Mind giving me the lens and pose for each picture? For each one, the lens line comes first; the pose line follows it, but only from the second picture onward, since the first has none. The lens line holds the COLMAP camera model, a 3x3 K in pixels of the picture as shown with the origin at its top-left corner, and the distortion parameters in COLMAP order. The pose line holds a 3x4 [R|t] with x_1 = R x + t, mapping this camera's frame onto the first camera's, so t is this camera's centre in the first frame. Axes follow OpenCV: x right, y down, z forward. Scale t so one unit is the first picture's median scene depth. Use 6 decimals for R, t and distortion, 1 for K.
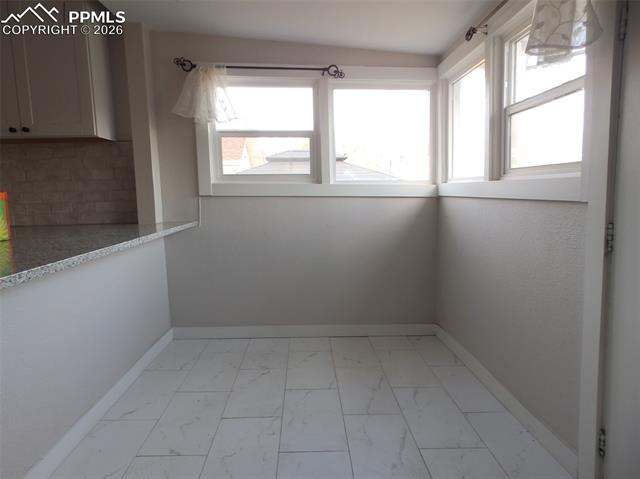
lens RADIAL K [[440.0, 0, 321.5], [0, 440.0, 238.0], [0, 0, 1]] dist [0.024556, -0.005184]
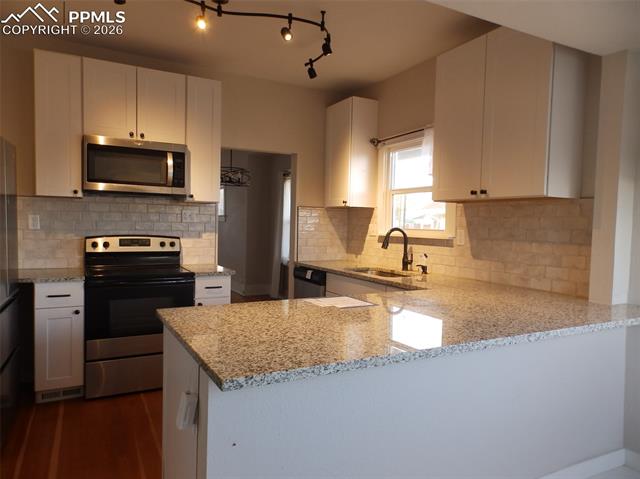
lens RADIAL K [[440.0, 0, 319.0], [0, 440.0, 240.5], [0, 0, 1]] dist [0.024556, -0.005184]
pose [[0.429284, 0.072698, -0.900239, 0.088344], [-0.130492, 0.991289, 0.017825, -0.089575], [0.893693, 0.109822, 0.435031, 0.202291]]
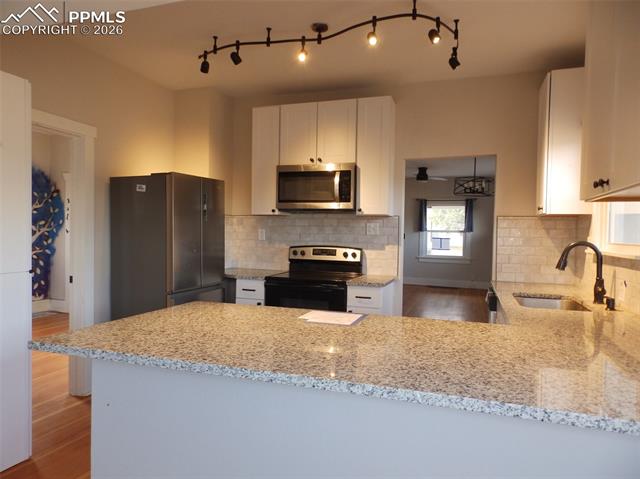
lens RADIAL K [[440.0, 0, 315.6], [0, 440.0, 241.5], [0, 0, 1]] dist [0.024556, -0.005184]
pose [[-0.366008, 0.042946, -0.929620, 0.086148], [-0.109149, 0.990059, 0.088712, -0.155884], [0.924189, 0.133936, -0.357682, 0.790573]]
